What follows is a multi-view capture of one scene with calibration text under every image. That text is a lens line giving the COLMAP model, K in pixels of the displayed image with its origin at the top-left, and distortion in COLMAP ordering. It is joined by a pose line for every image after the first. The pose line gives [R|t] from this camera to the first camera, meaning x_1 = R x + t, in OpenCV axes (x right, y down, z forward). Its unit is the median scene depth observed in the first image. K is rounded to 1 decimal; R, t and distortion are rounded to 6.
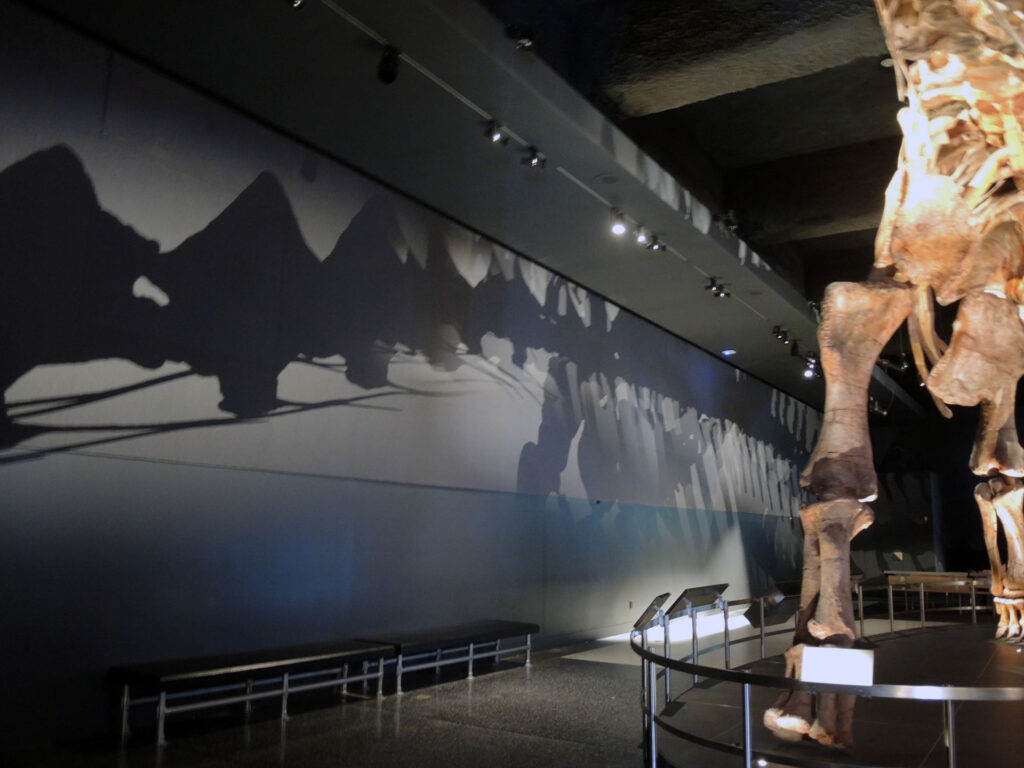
lens RADIAL K [[858.4, 0, 512.0], [0, 858.4, 384.0], [0, 0, 1]] dist [-0.039980, -0.056697]
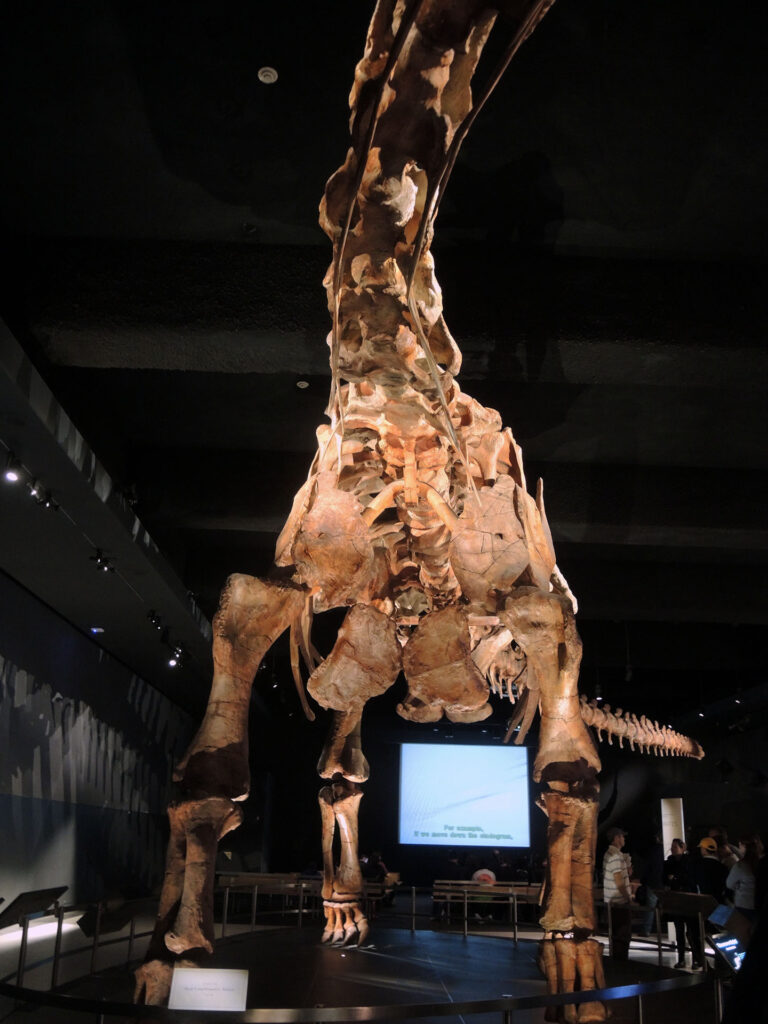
lens RADIAL K [[858.4, 0, 384.0], [0, 858.4, 512.0], [0, 0, 1]] dist [-0.039980, -0.056697]
pose [[0.824769, 0.209789, 0.525114, -0.022701], [-0.110985, 0.970627, -0.213459, 0.006800], [-0.554471, 0.117774, 0.823827, 0.063593]]
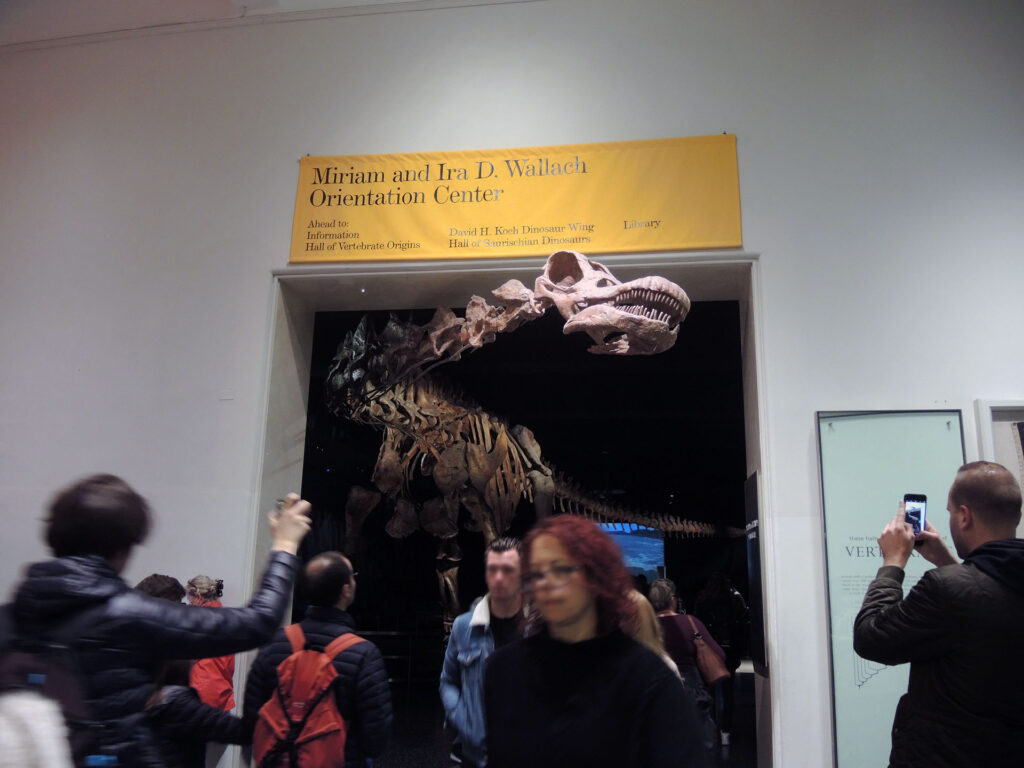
lens RADIAL K [[858.4, 0, 512.0], [0, 858.4, 384.0], [0, 0, 1]] dist [-0.039980, -0.056697]
pose [[0.907617, 0.101582, 0.407323, -0.257327], [-0.076654, 0.994072, -0.077108, -0.259776], [-0.412741, 0.038761, 0.910023, -1.504445]]
